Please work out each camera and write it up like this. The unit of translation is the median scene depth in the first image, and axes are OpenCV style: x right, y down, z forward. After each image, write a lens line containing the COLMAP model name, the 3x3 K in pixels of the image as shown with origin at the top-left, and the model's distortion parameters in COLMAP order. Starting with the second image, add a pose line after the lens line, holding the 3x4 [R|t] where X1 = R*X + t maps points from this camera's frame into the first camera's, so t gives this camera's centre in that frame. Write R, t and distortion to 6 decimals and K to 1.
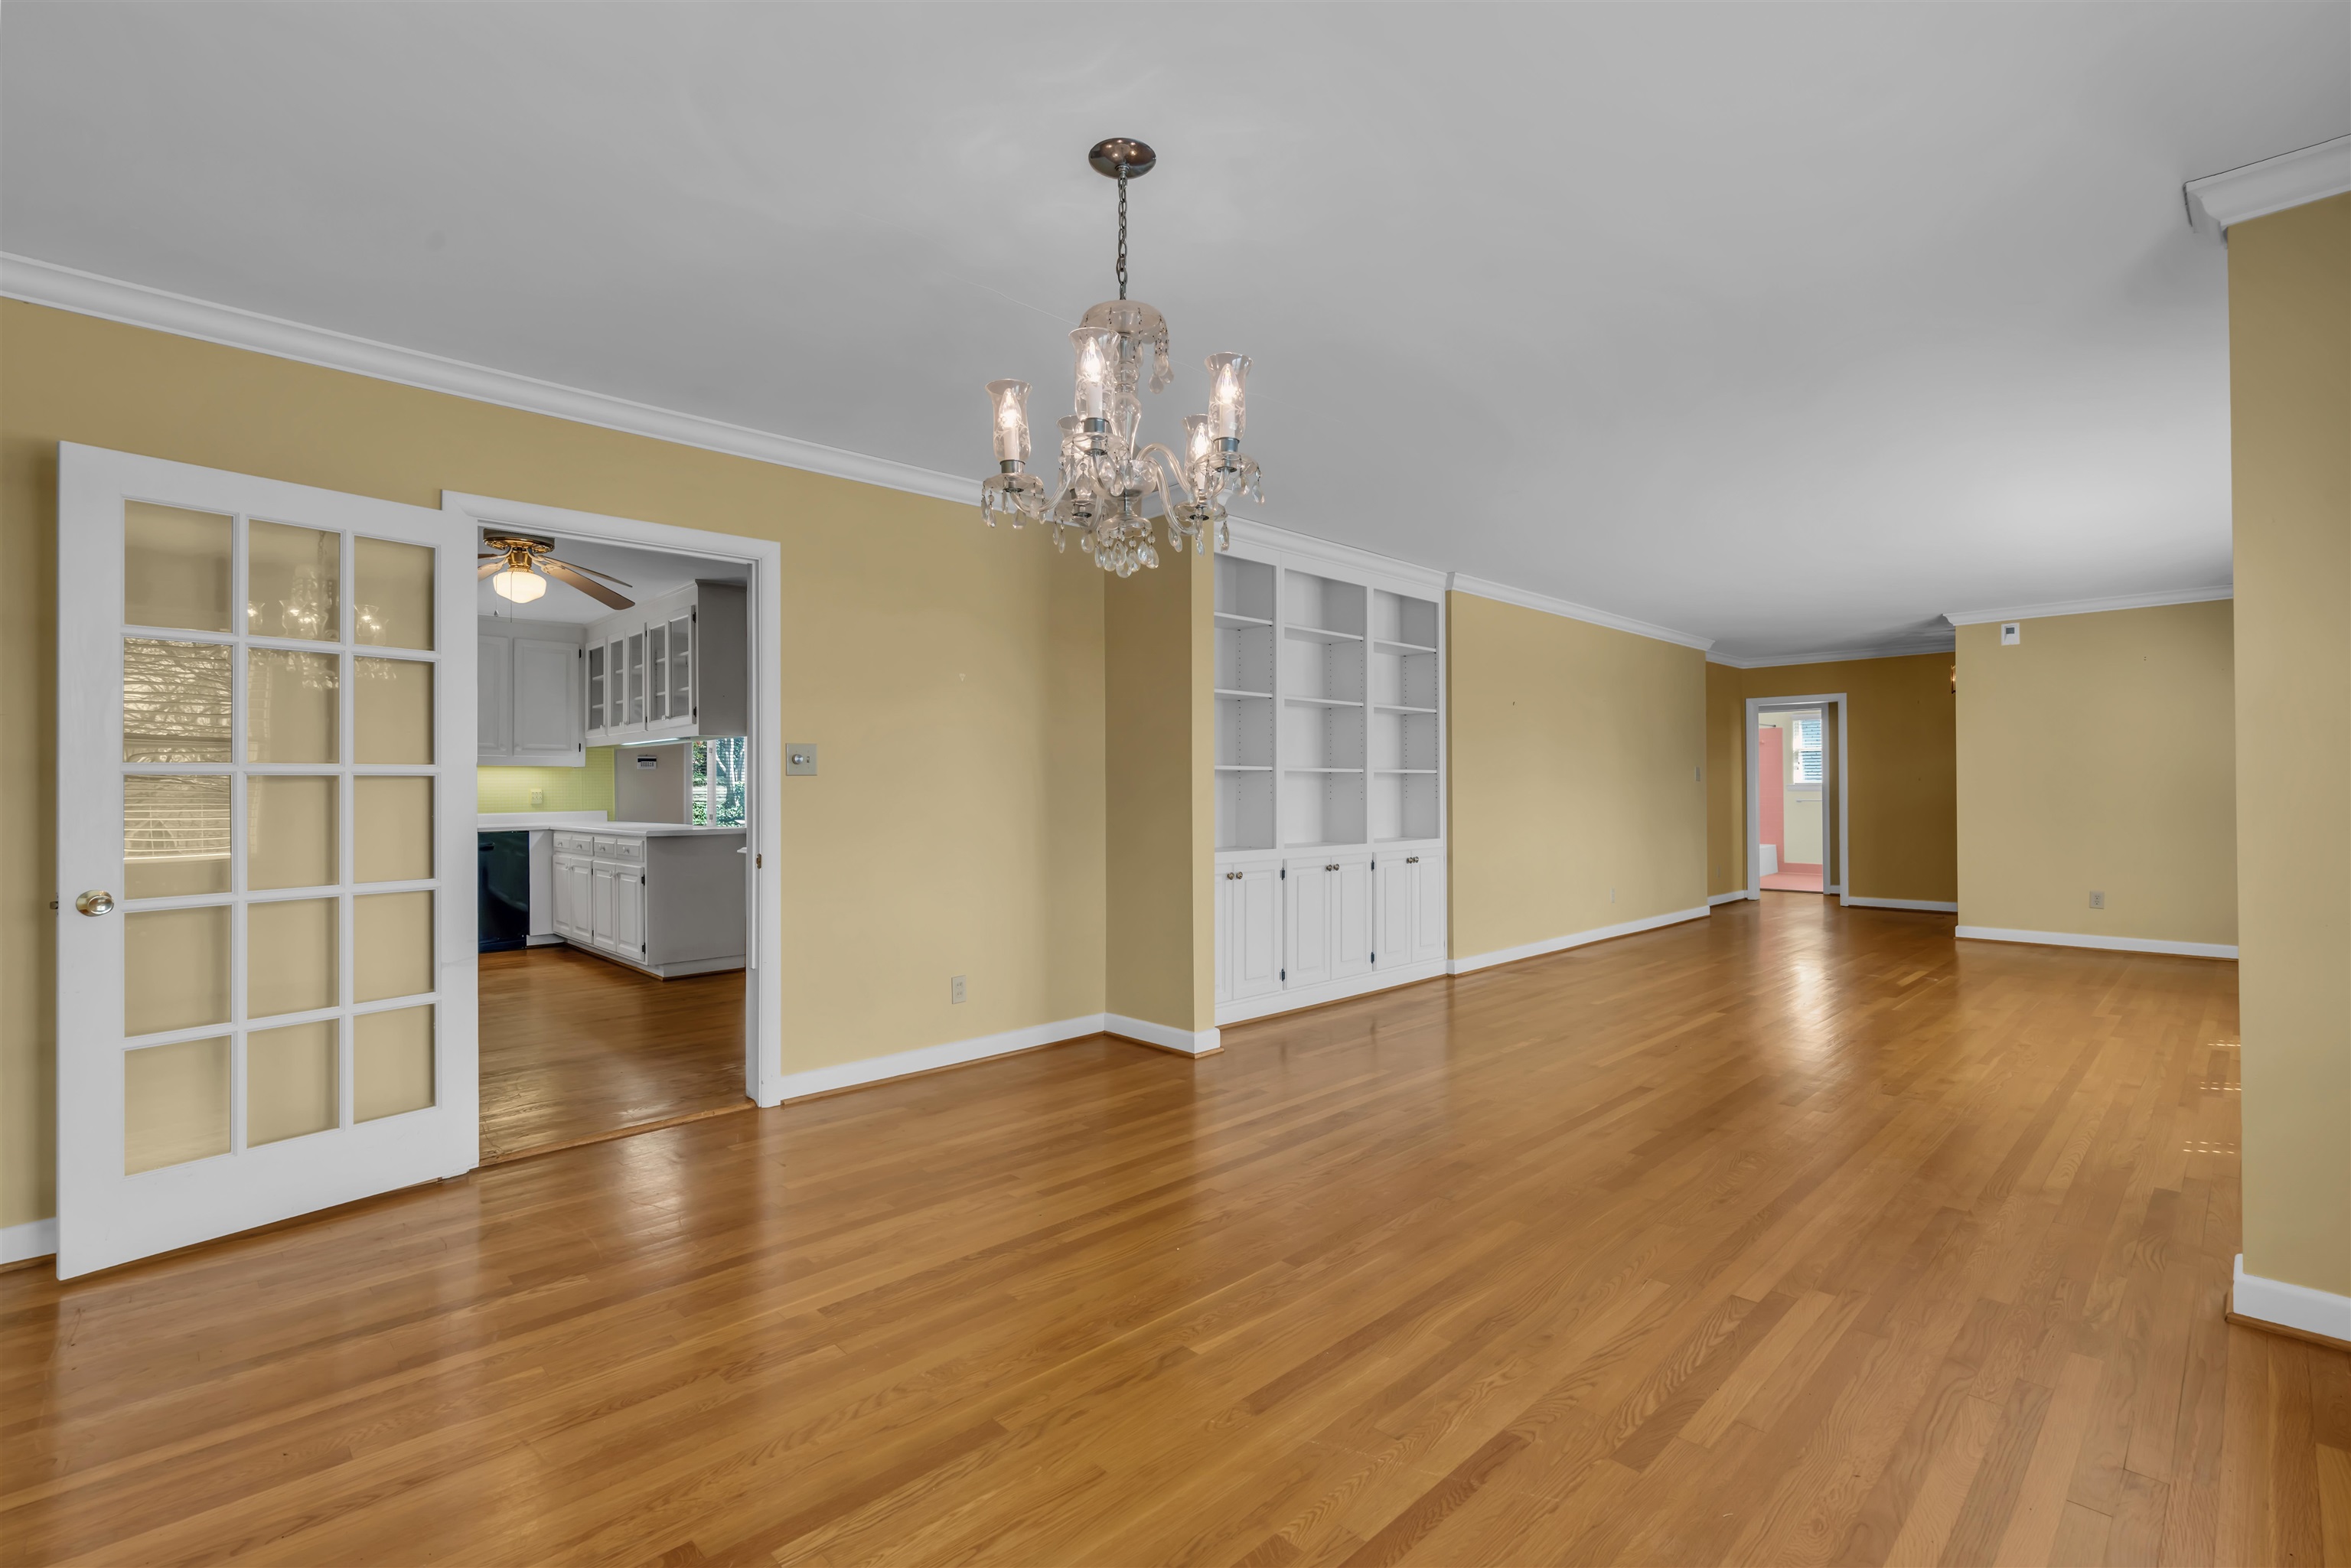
lens RADIAL K [[1058.5, 0, 1173.5], [0, 1058.5, 778.4], [0, 0, 1]] dist [-0.000994, 0.000444]
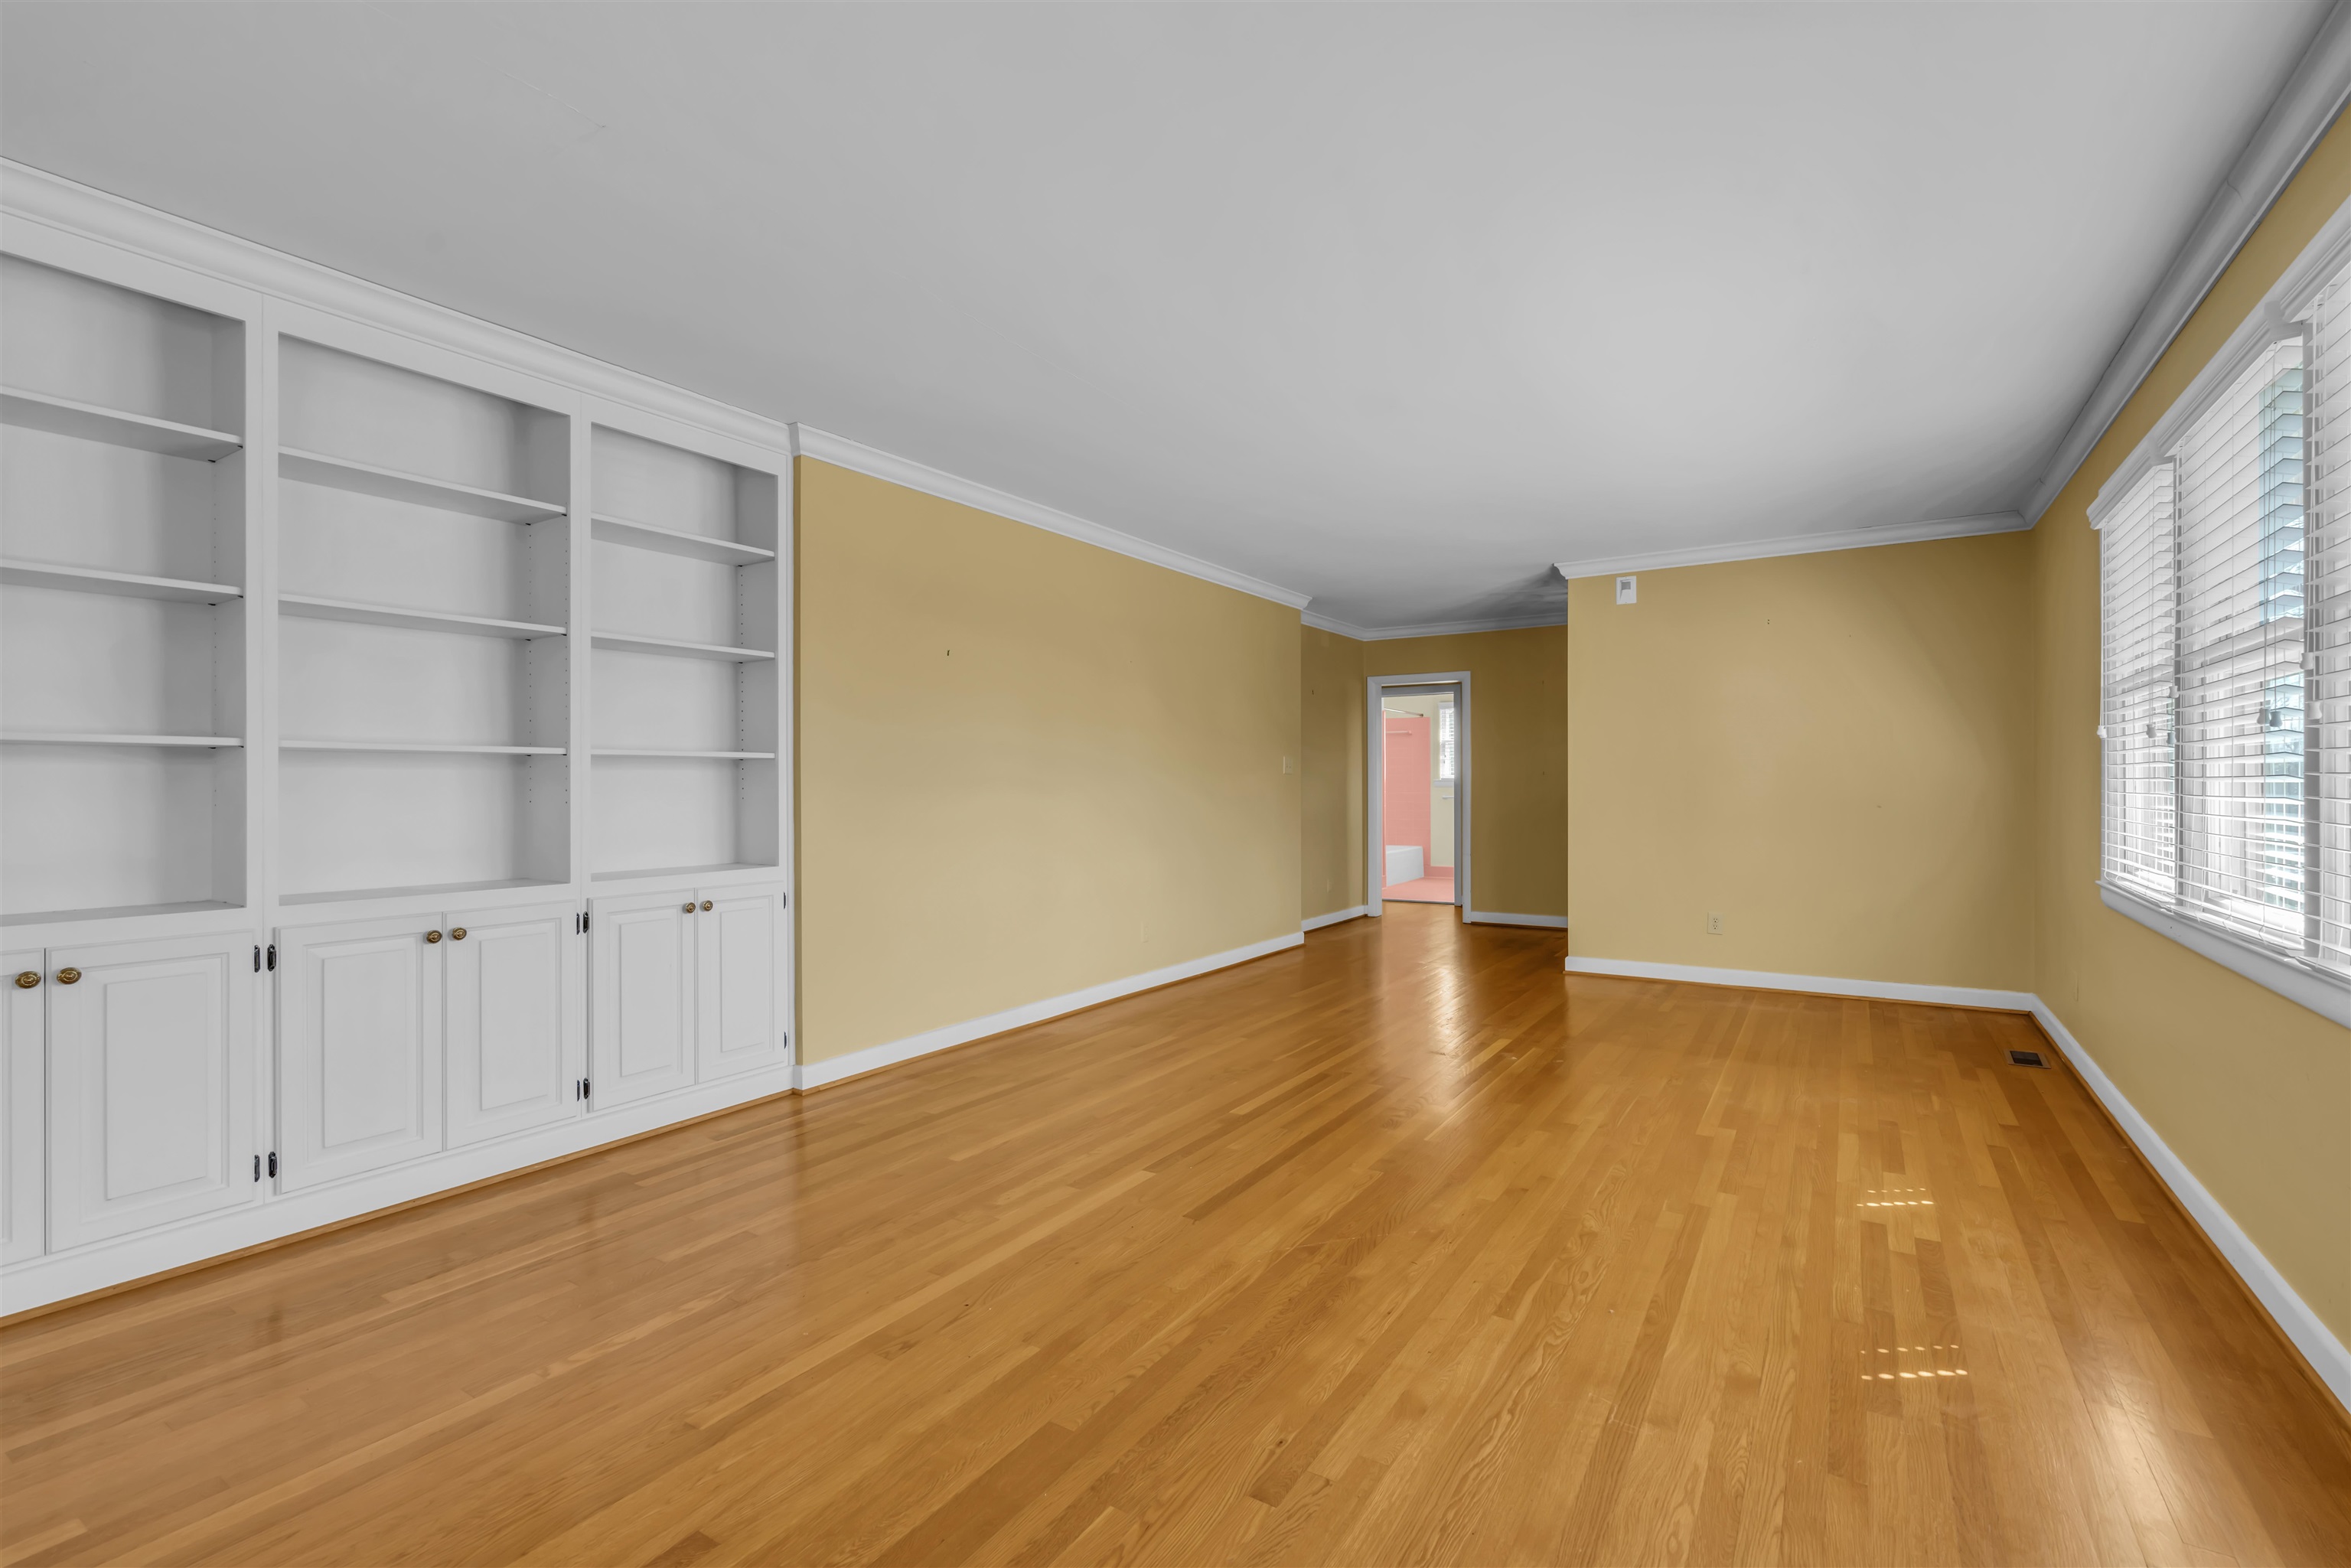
lens RADIAL K [[1047.6, 0, 1175.5], [0, 1047.6, 784.0], [0, 0, 1]] dist [-0.003548, -0.000356]
pose [[0.973846, -0.001729, 0.227203, 0.300553], [0.000101, 0.999974, 0.007177, 0.004992], [-0.227210, -0.006966, 0.973821, 0.329358]]
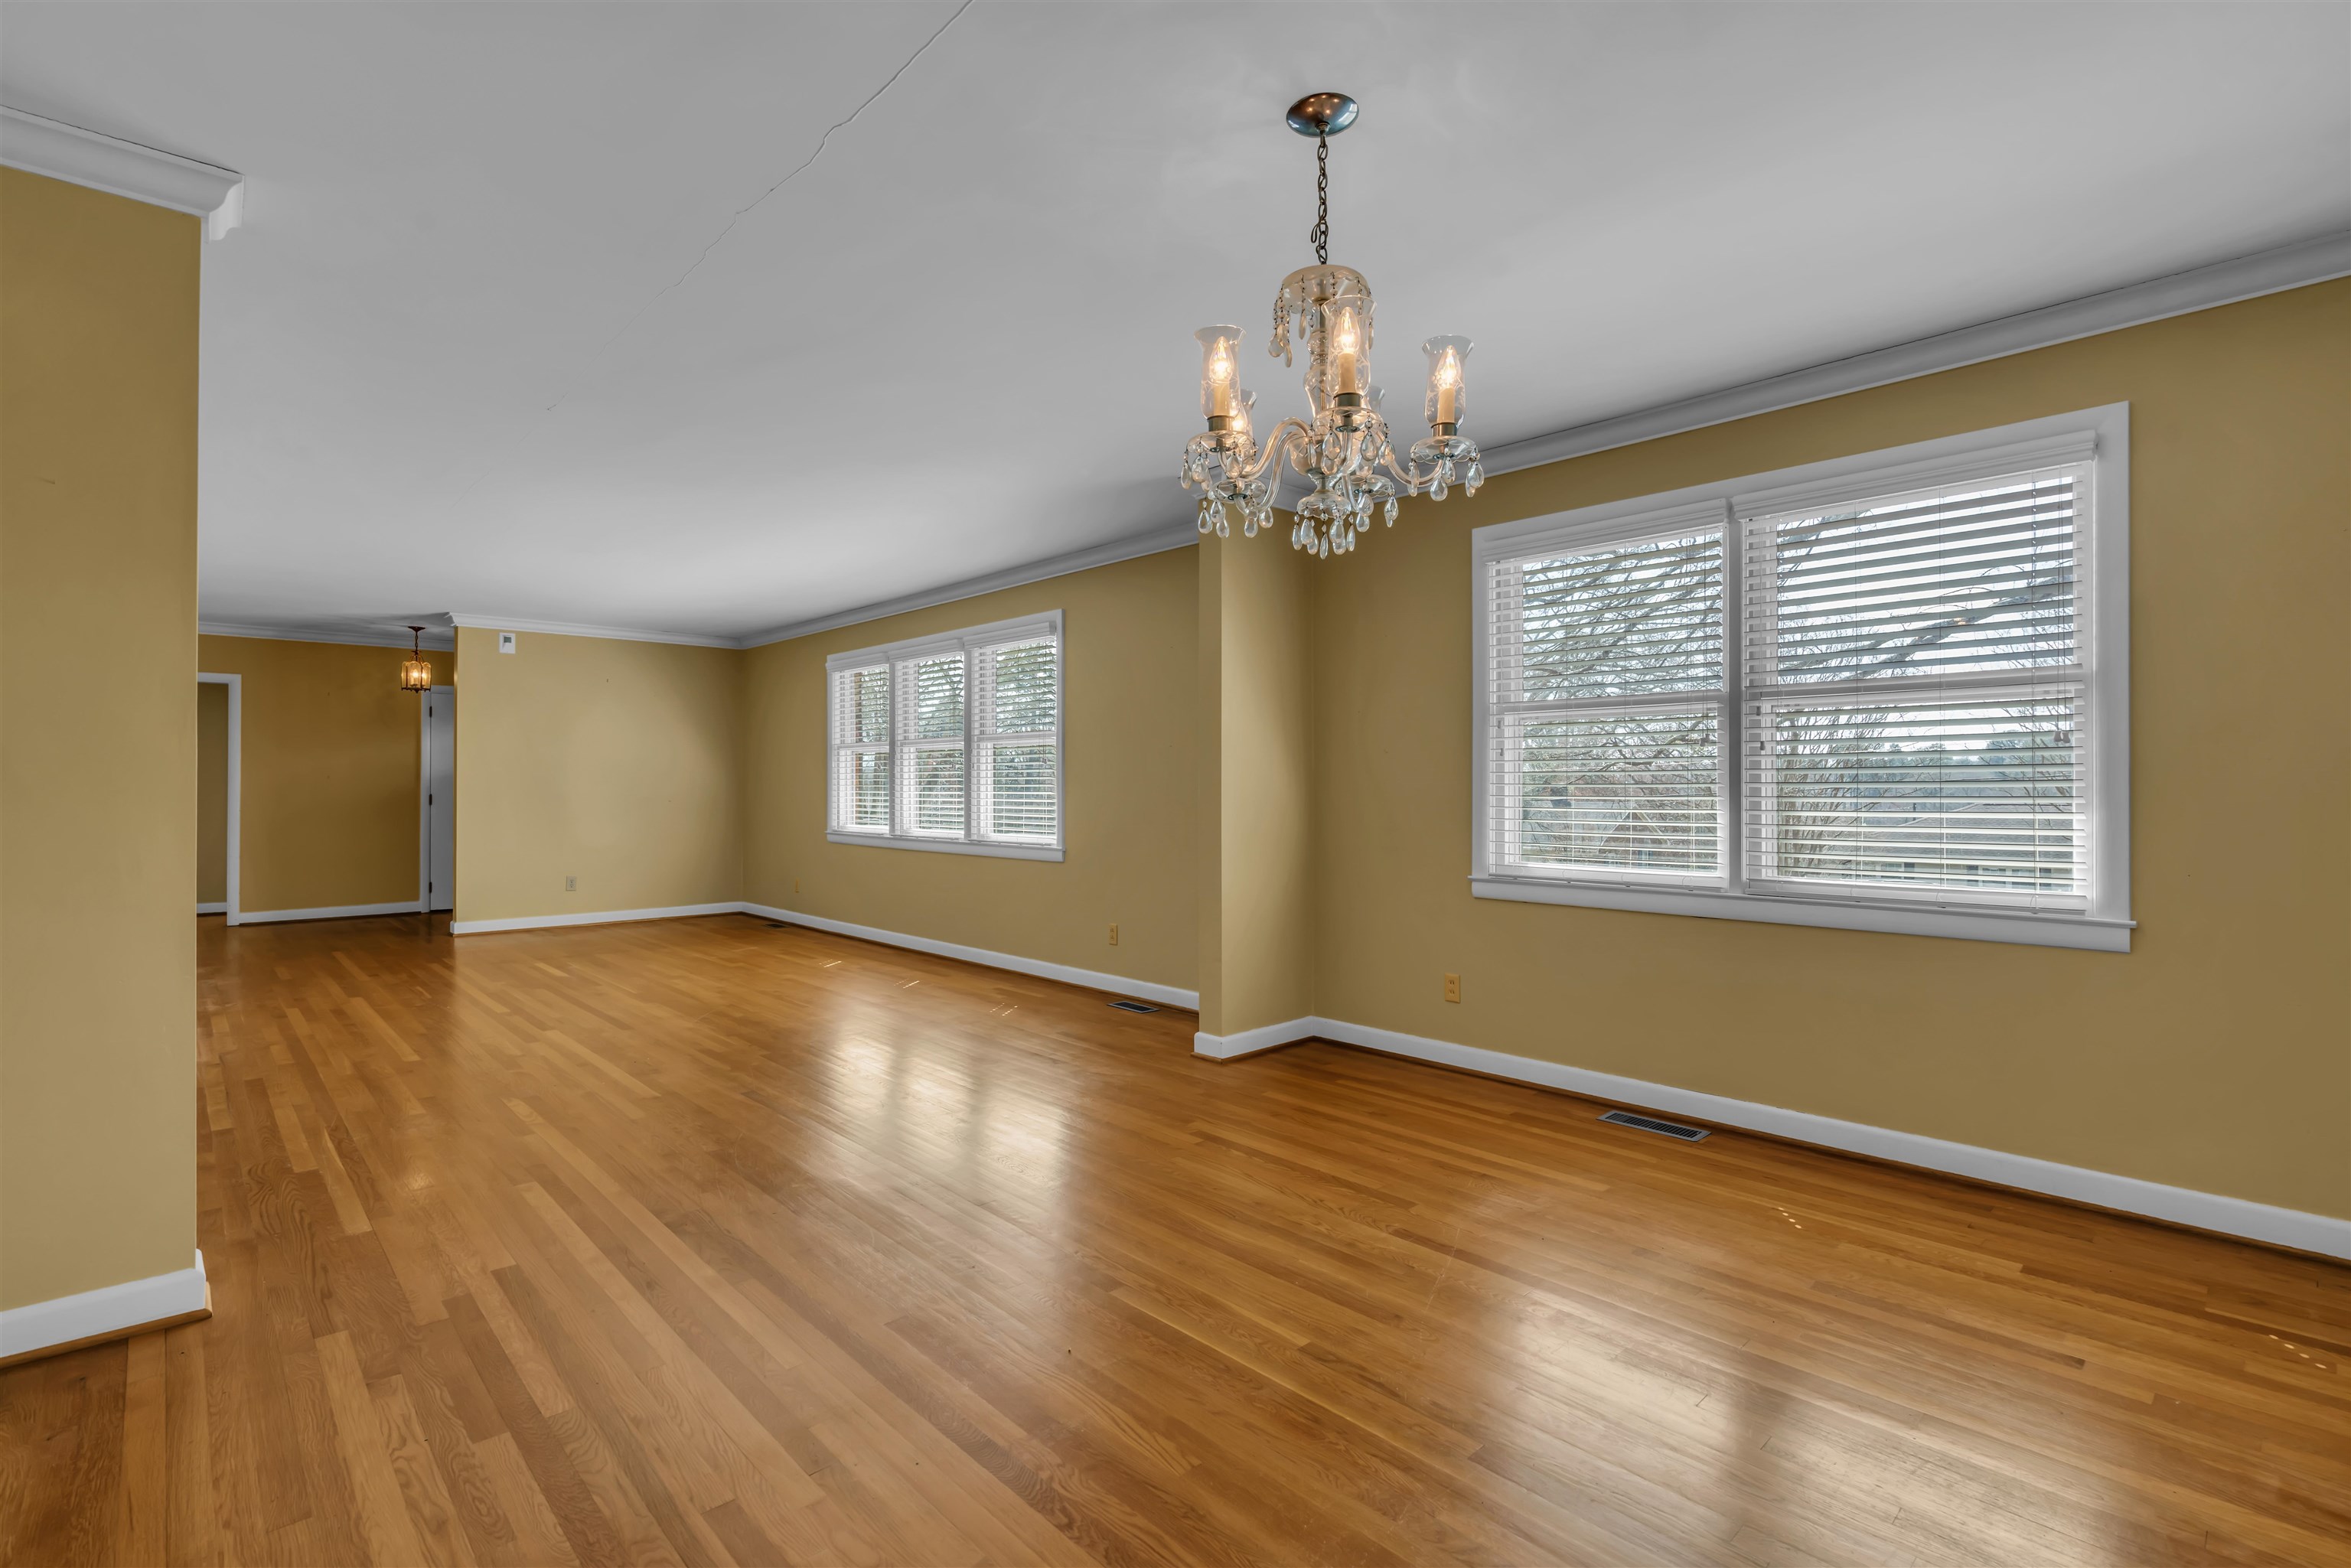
lens RADIAL K [[1078.7, 0, 1162.5], [0, 1078.7, 780.5], [0, 0, 1]] dist [-0.000181, 0.000022]
pose [[0.020903, 0.007798, 0.999751, -0.305355], [-0.011869, 0.999901, -0.007551, 0.003270], [-0.999711, -0.011708, 0.020993, 0.334951]]
